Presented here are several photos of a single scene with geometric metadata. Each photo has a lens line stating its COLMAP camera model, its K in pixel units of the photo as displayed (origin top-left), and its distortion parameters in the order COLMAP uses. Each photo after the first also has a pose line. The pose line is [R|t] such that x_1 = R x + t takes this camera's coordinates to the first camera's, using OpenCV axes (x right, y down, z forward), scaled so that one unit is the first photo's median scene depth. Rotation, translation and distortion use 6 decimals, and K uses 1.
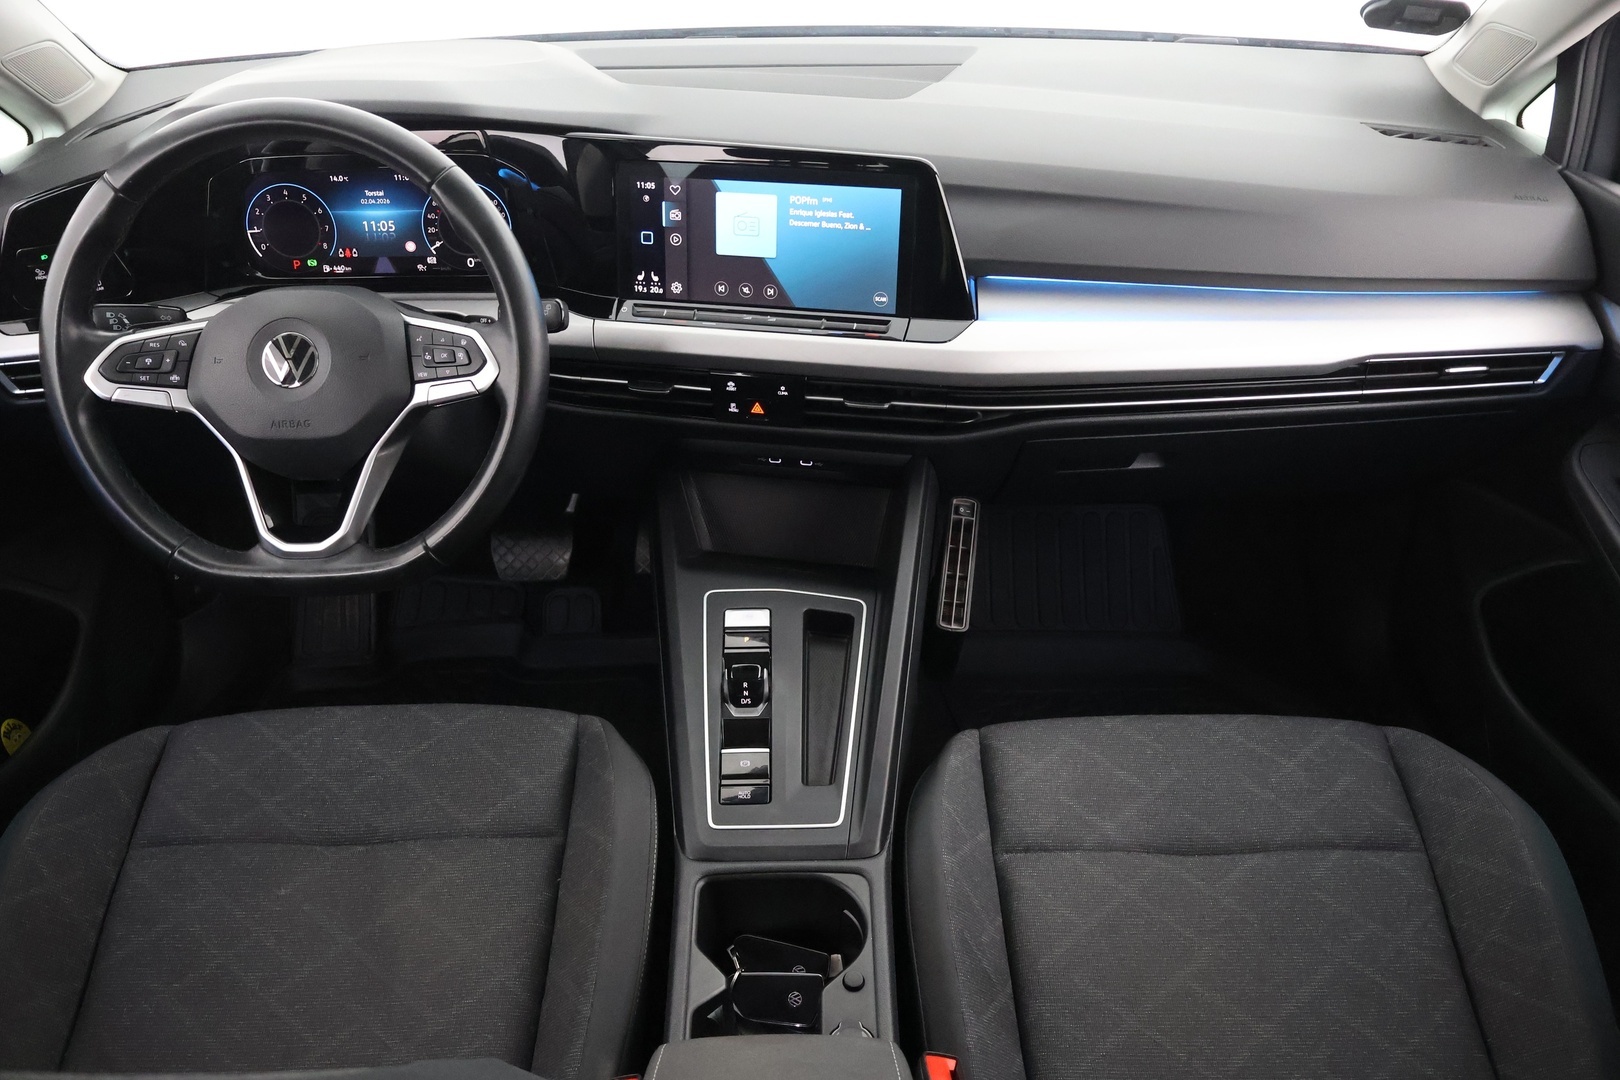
lens RADIAL K [[1343.7, 0, 810.0], [0, 1343.7, 540.0], [0, 0, 1]] dist [-0.010375, 0.006716]
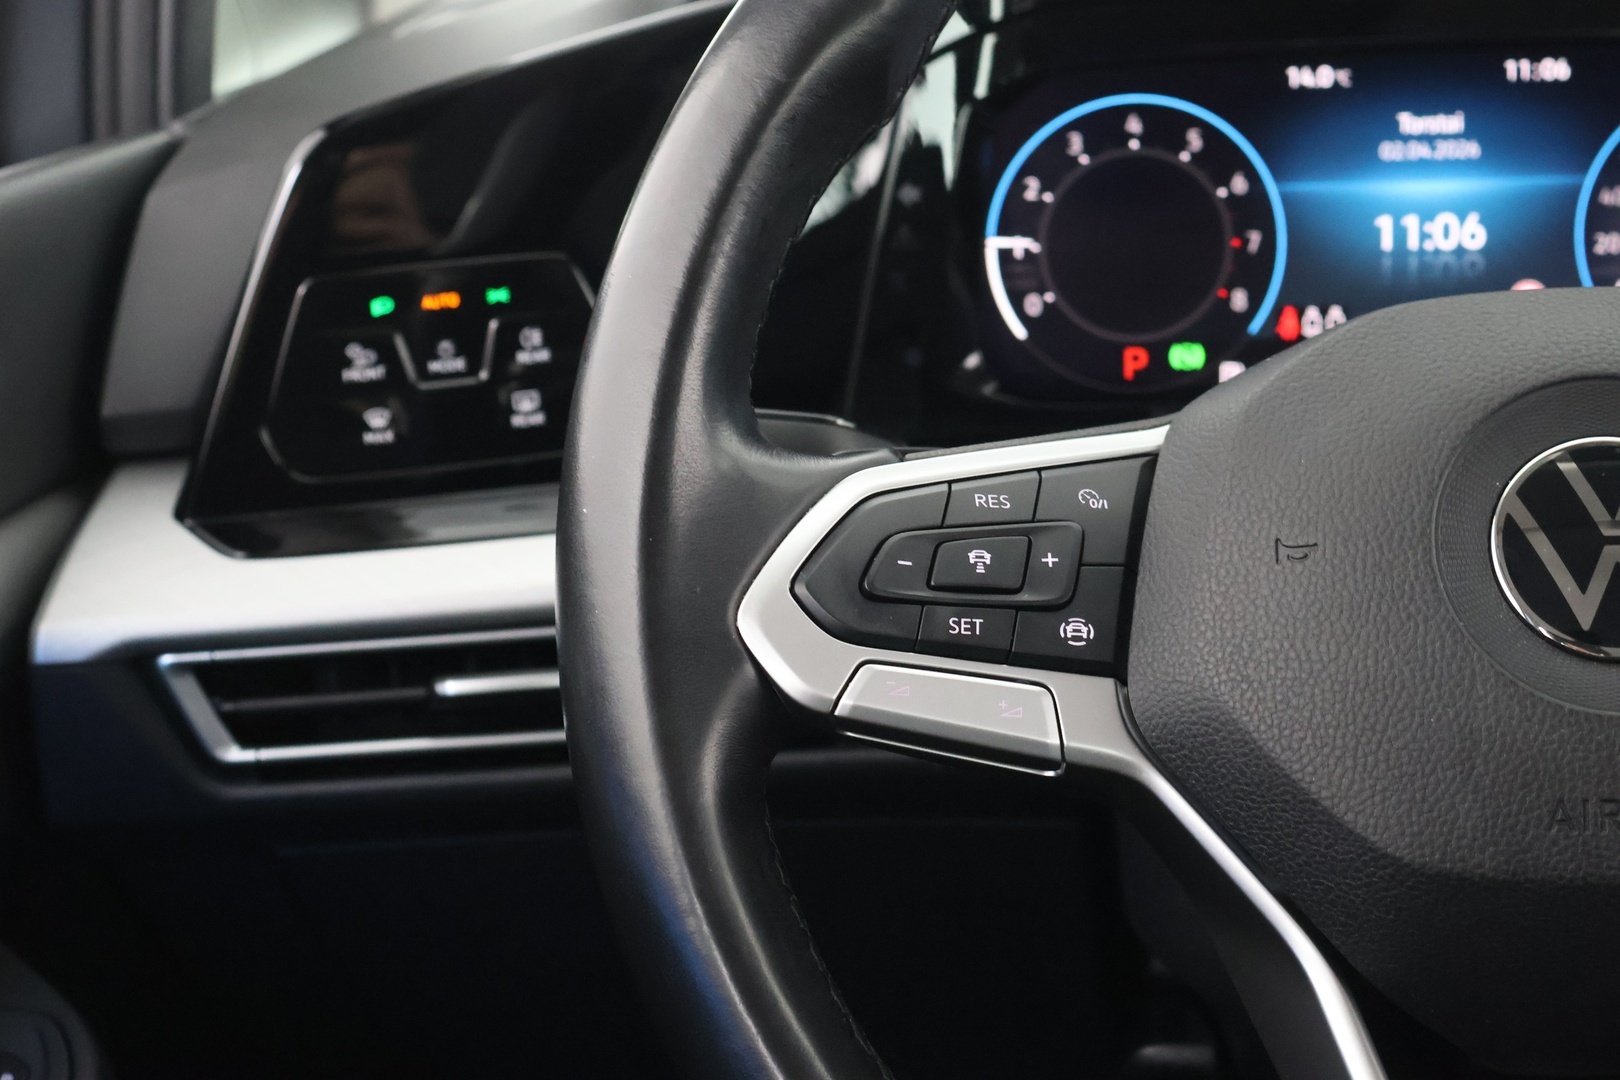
lens RADIAL K [[2542.5, 0, 810.0], [0, 2542.5, 540.0], [0, 0, 1]] dist [-0.006334, 0.065164]
pose [[0.993864, 0.000109, -0.110607, -0.411408], [-0.031116, 0.959890, -0.278645, -0.005493], [0.106140, 0.280377, 0.954004, 0.479970]]
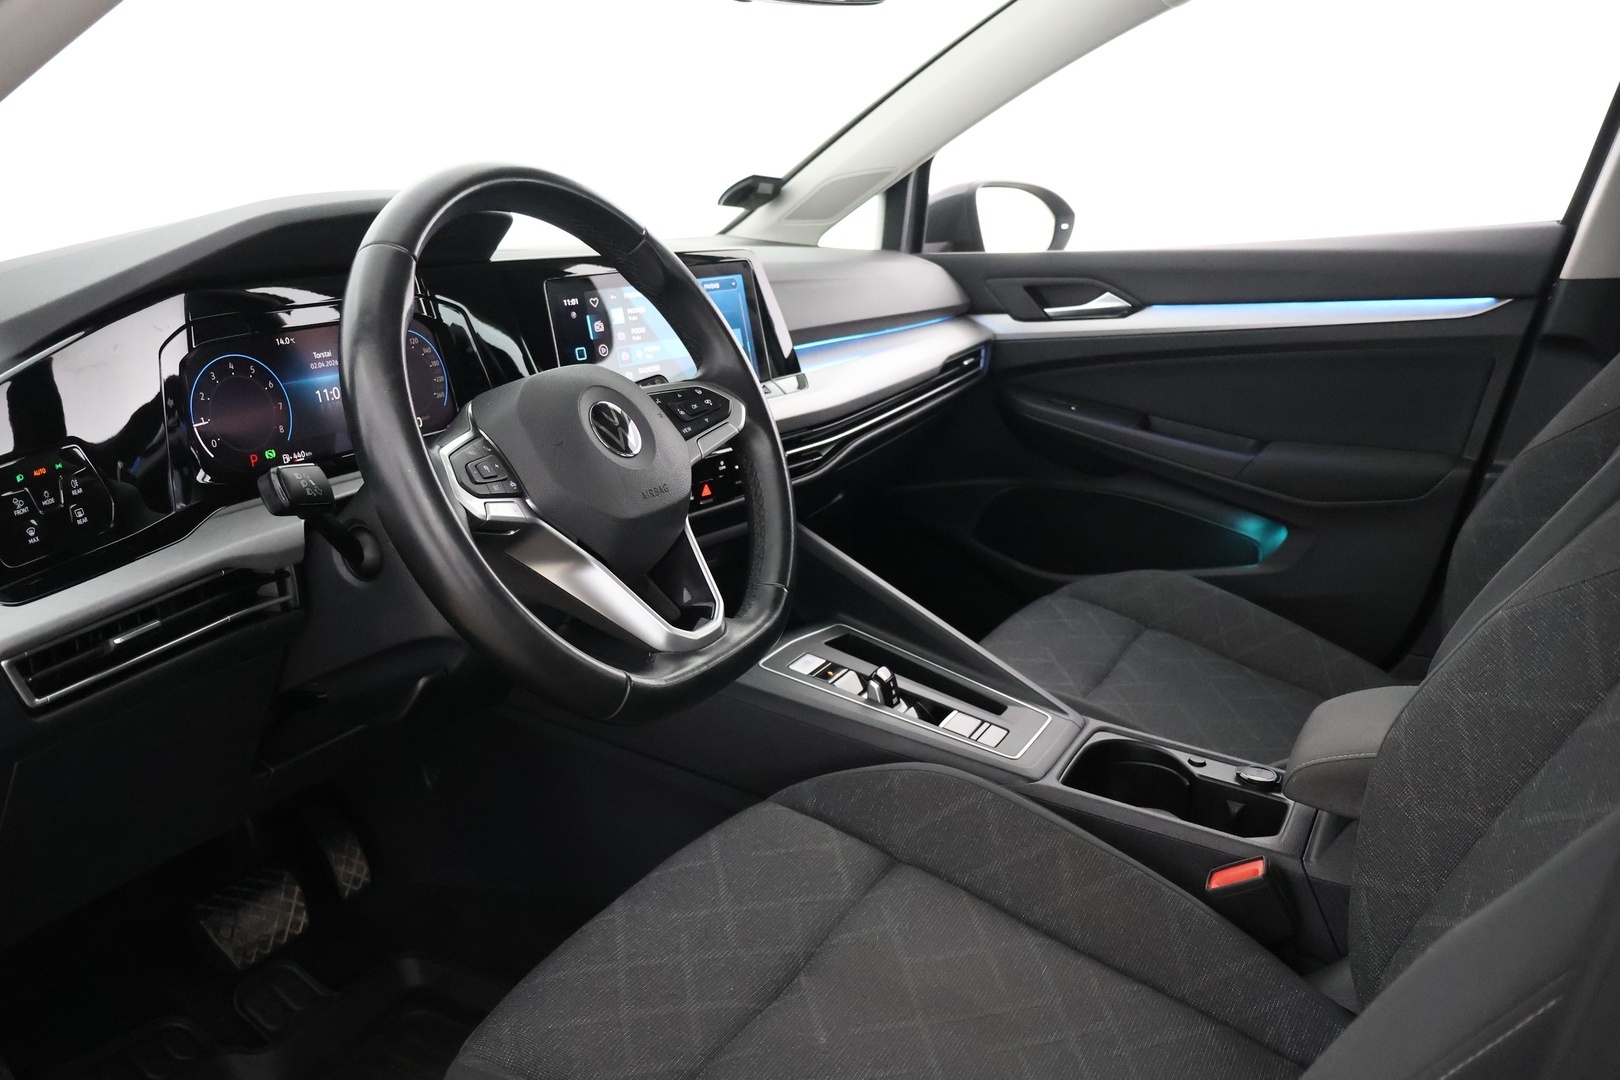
lens RADIAL K [[1343.7, 0, 810.0], [0, 1343.7, 540.0], [0, 0, 1]] dist [-0.010375, 0.006716]
pose [[0.475358, -0.230145, 0.849157, -0.926132], [0.503439, 0.862696, -0.048011, 0.027107], [-0.721515, 0.450322, 0.525953, 0.421260]]
